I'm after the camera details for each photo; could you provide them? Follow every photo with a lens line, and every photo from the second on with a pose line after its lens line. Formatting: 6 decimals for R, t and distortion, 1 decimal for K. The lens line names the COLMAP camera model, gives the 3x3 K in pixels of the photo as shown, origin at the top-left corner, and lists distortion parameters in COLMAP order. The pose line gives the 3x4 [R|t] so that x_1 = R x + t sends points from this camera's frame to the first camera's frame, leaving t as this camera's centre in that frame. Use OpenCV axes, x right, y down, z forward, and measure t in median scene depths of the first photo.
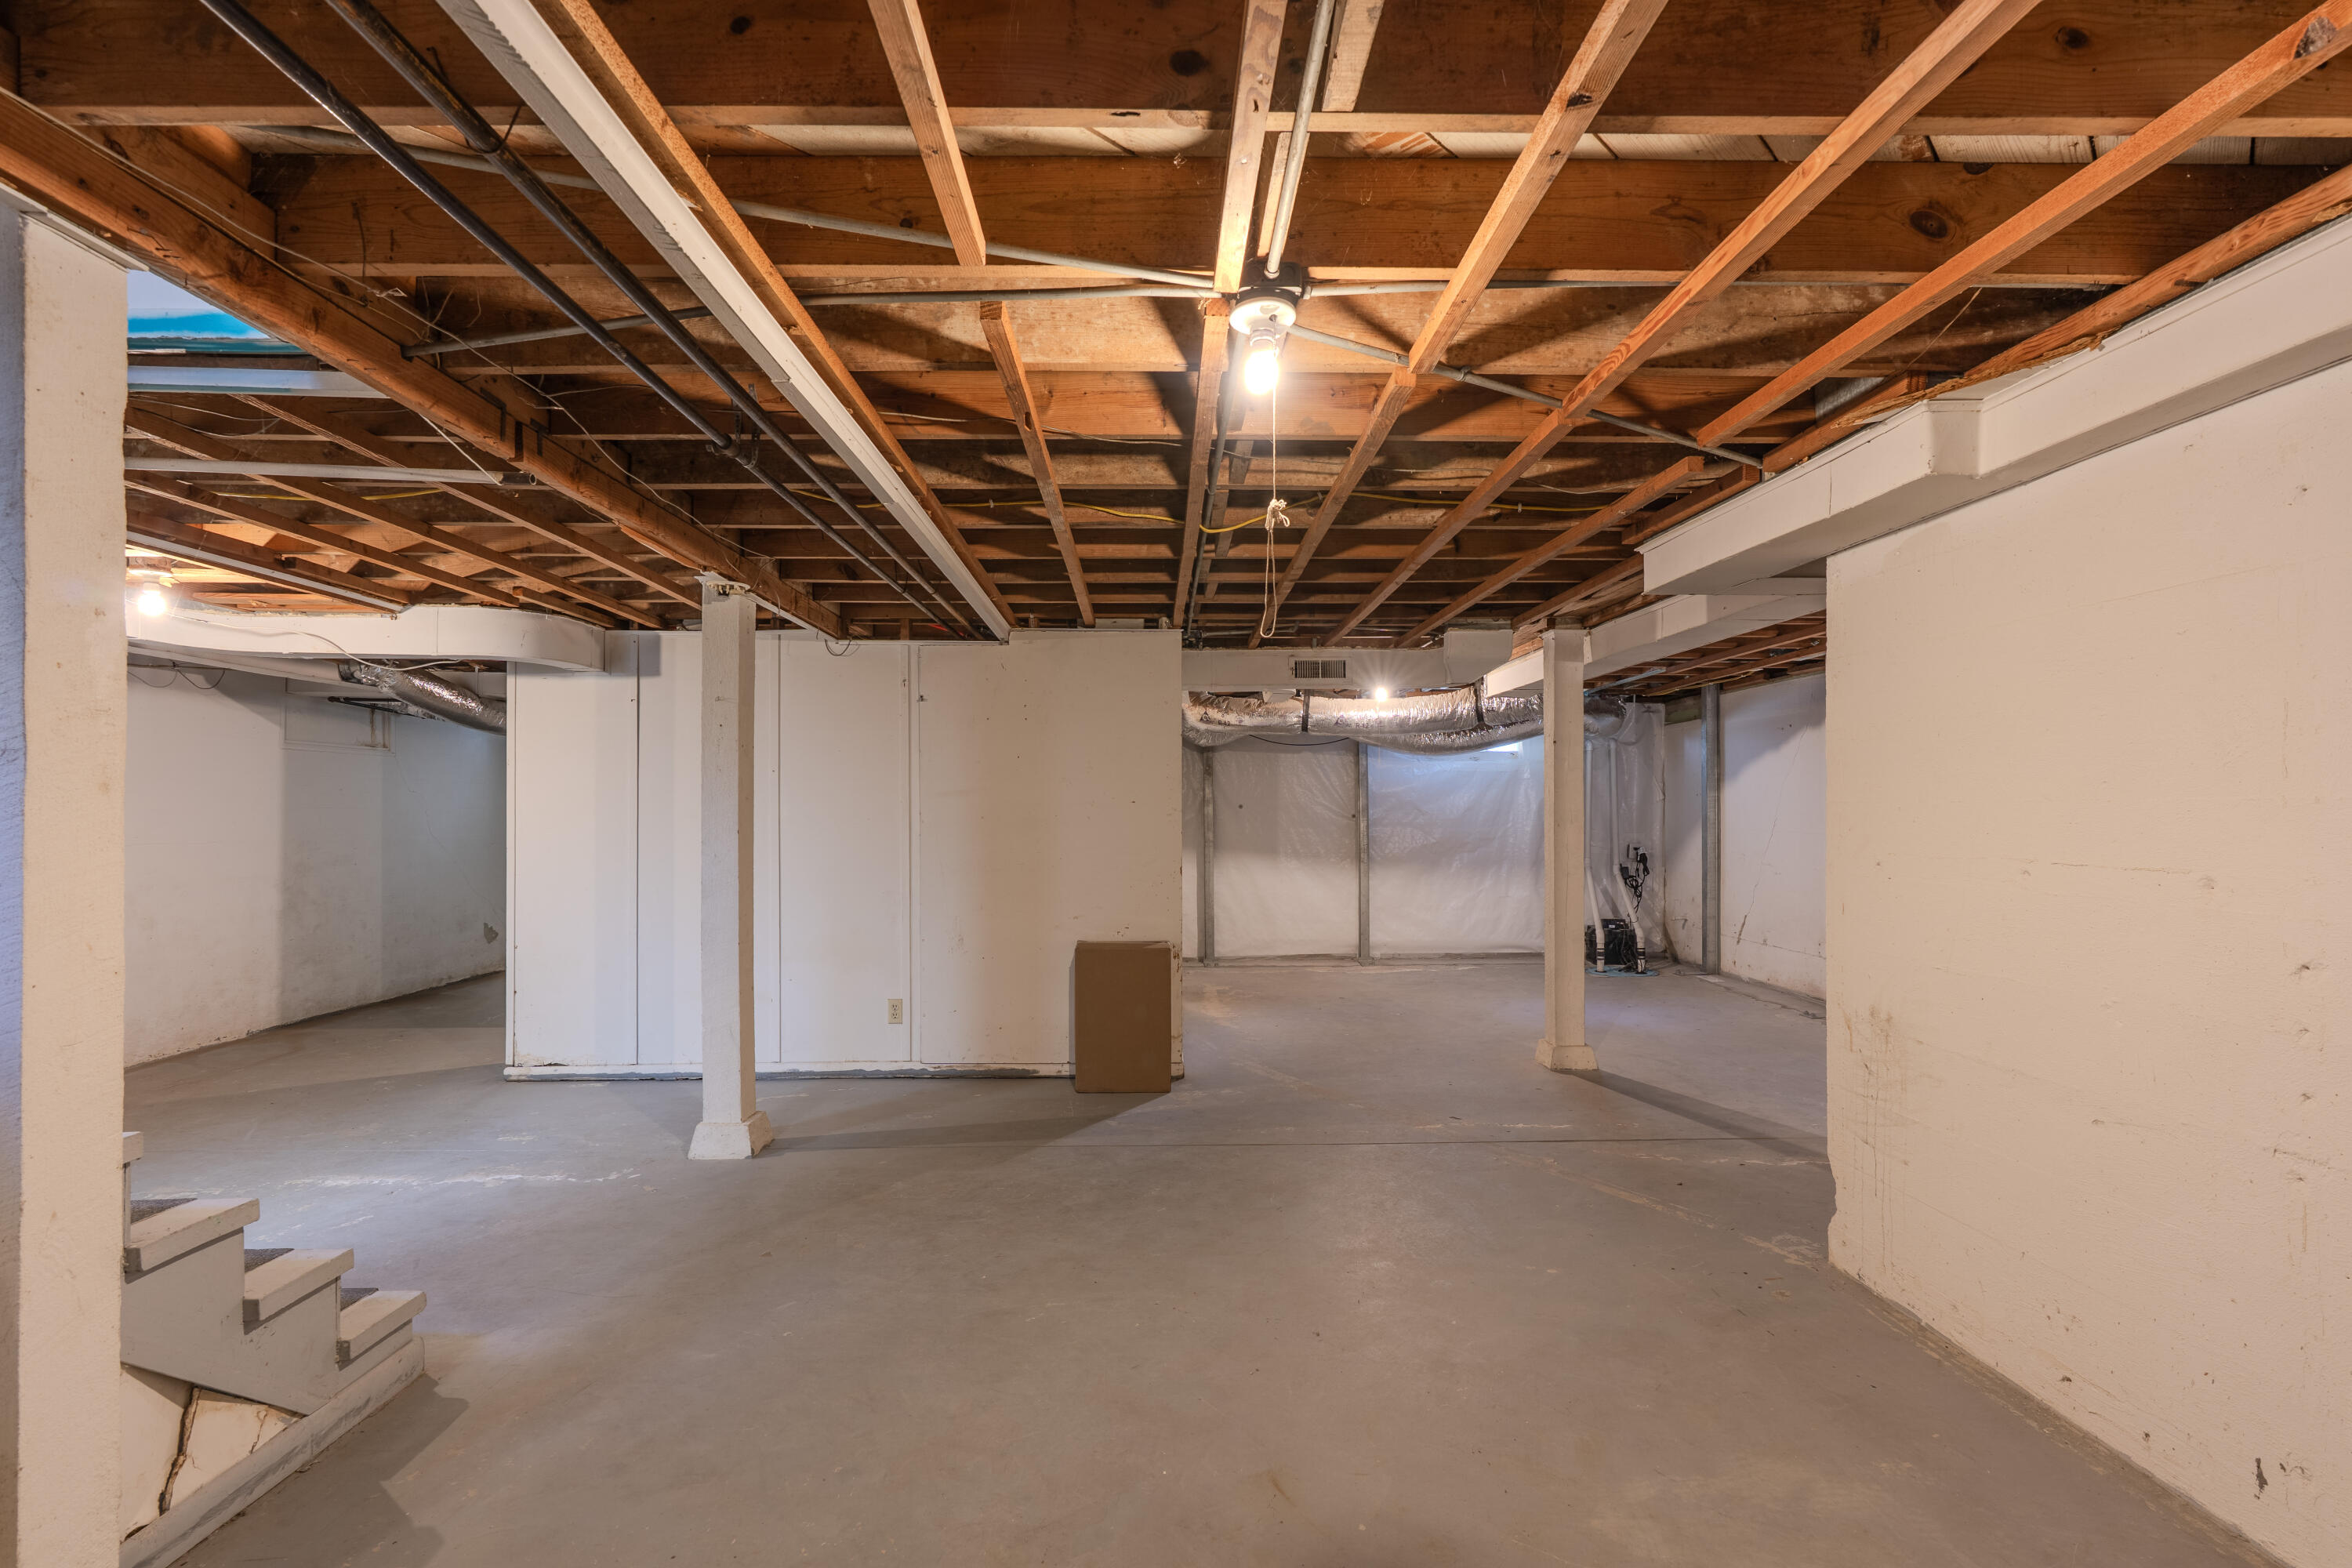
lens RADIAL K [[1091.3, 0, 1181.1], [0, 1091.3, 788.5], [0, 0, 1]] dist [0.002453, 0.000382]
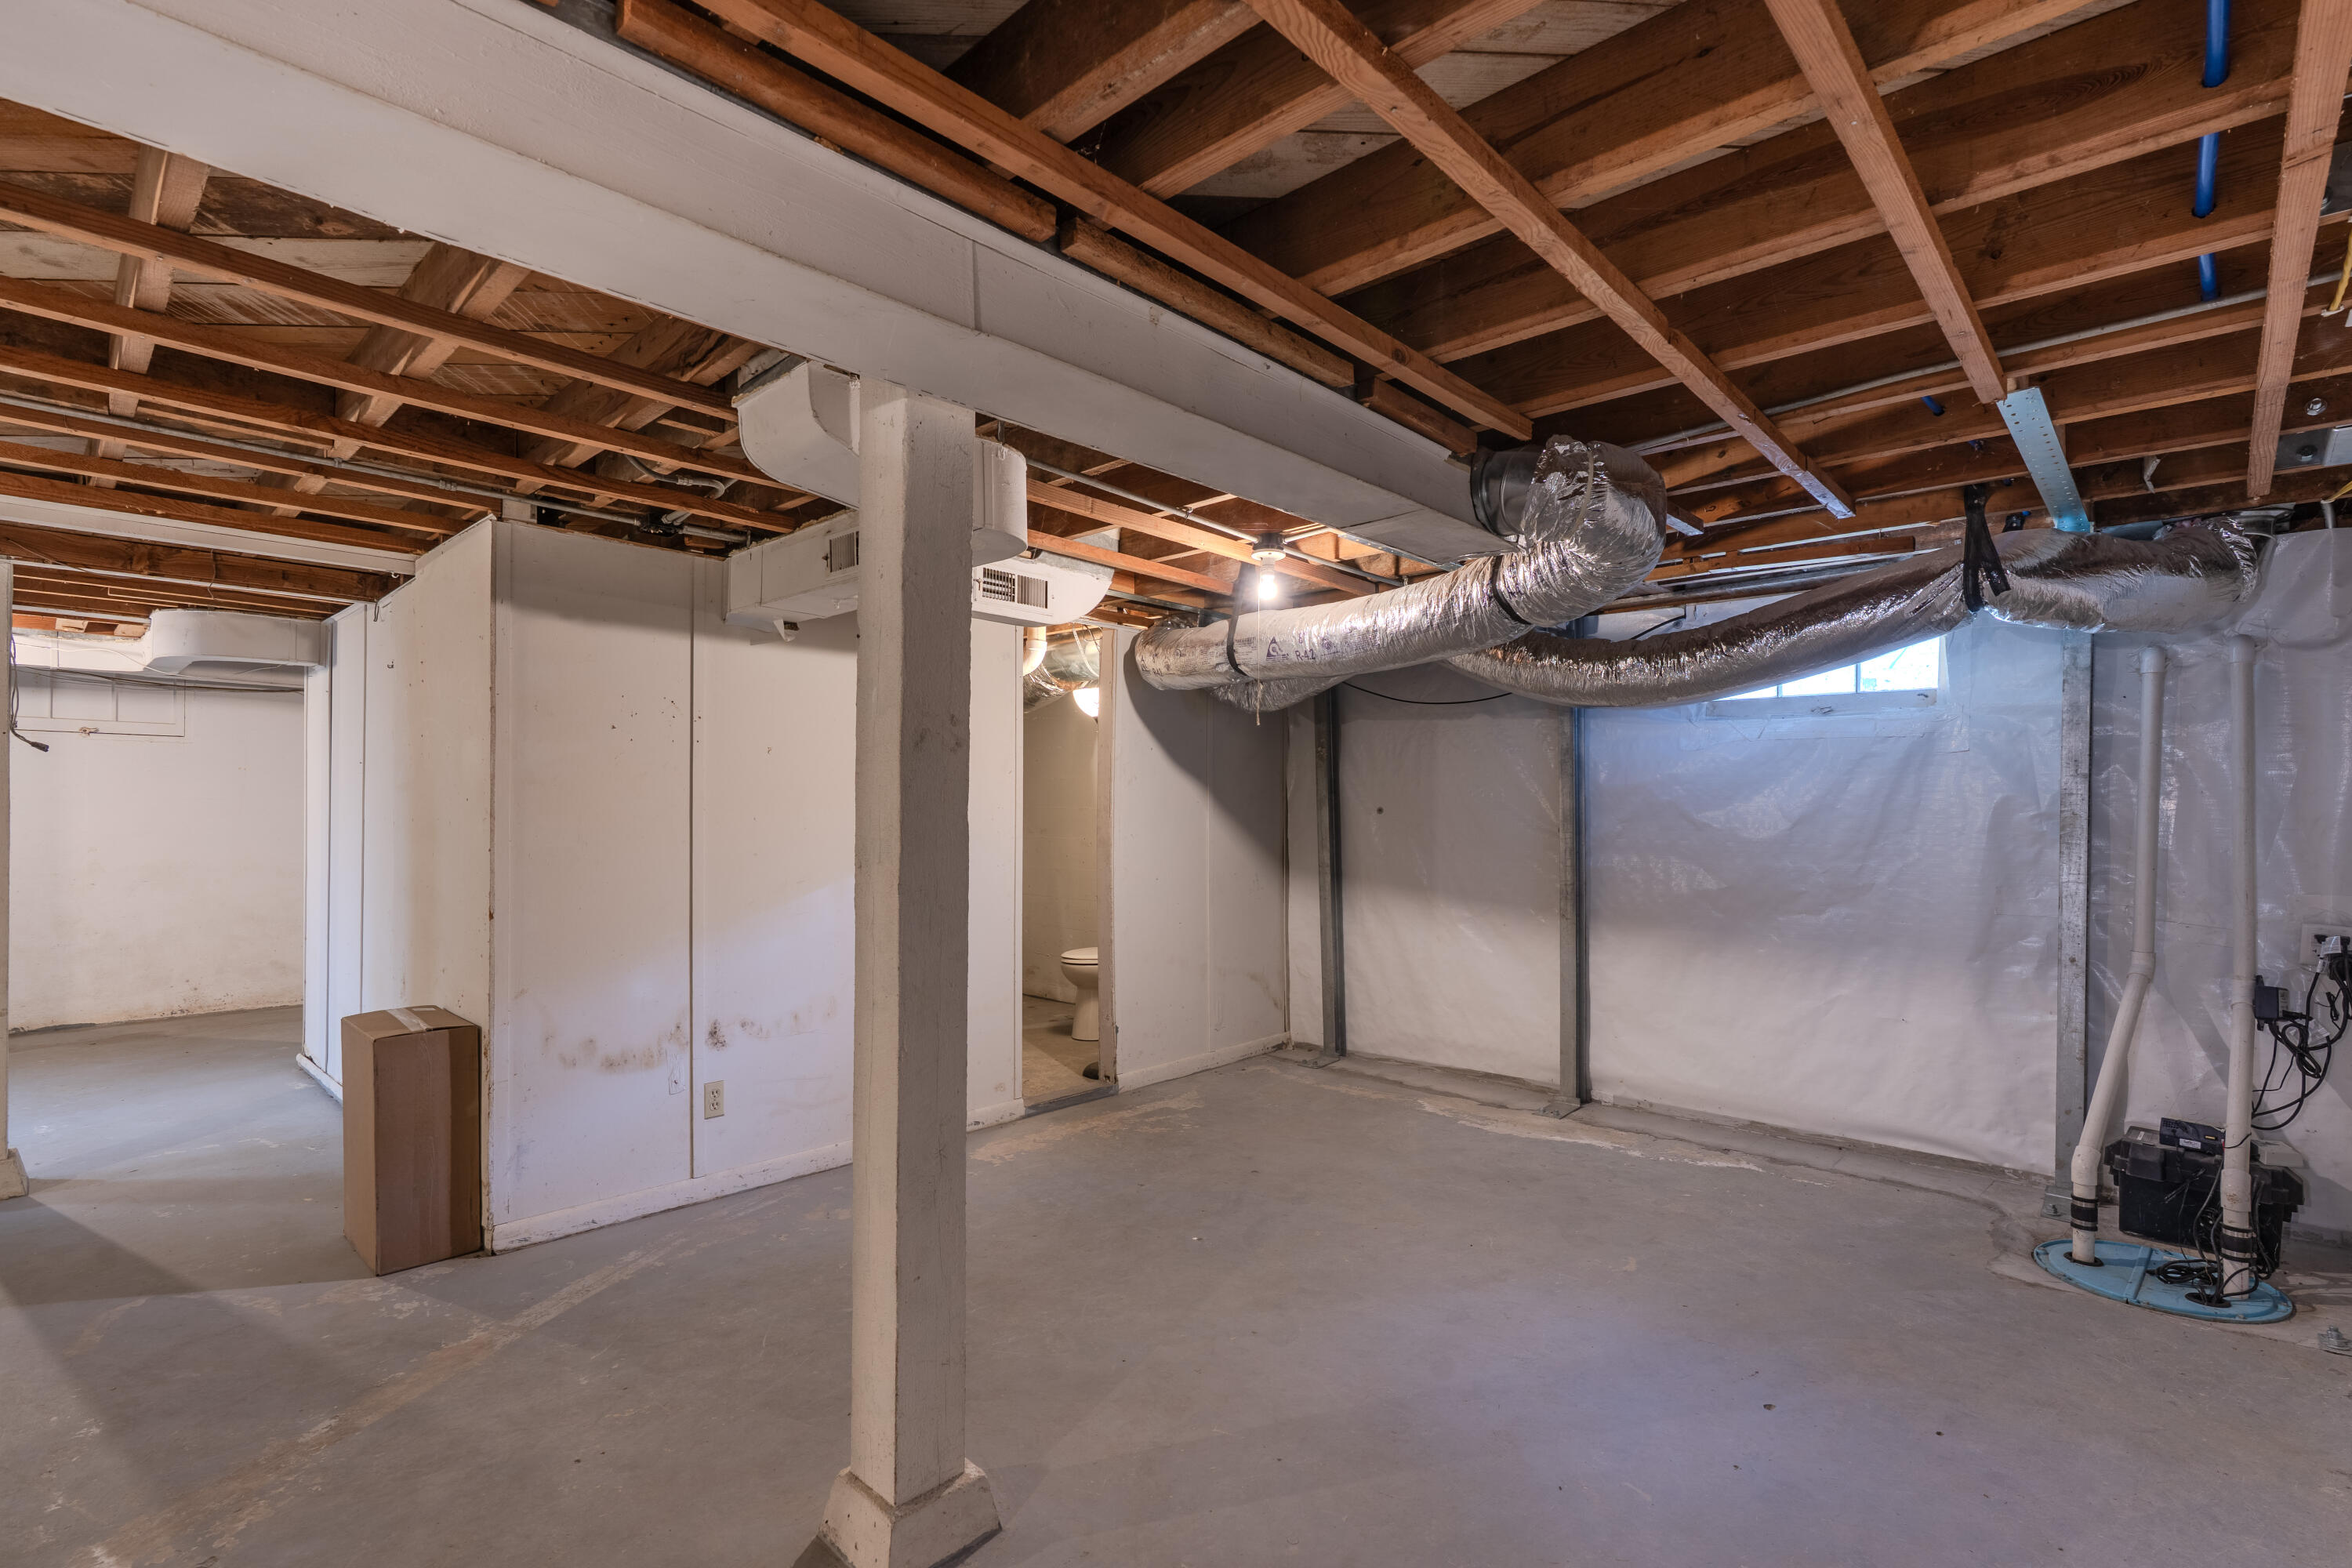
lens RADIAL K [[1091.3, 0, 1179.6], [0, 1091.3, 796.2], [0, 0, 1]] dist [0.002453, 0.000382]
pose [[0.724533, -0.002019, -0.689237, 0.392303], [-0.003139, 0.999976, -0.006229, 0.012597], [0.689233, 0.006677, 0.724509, 0.482203]]
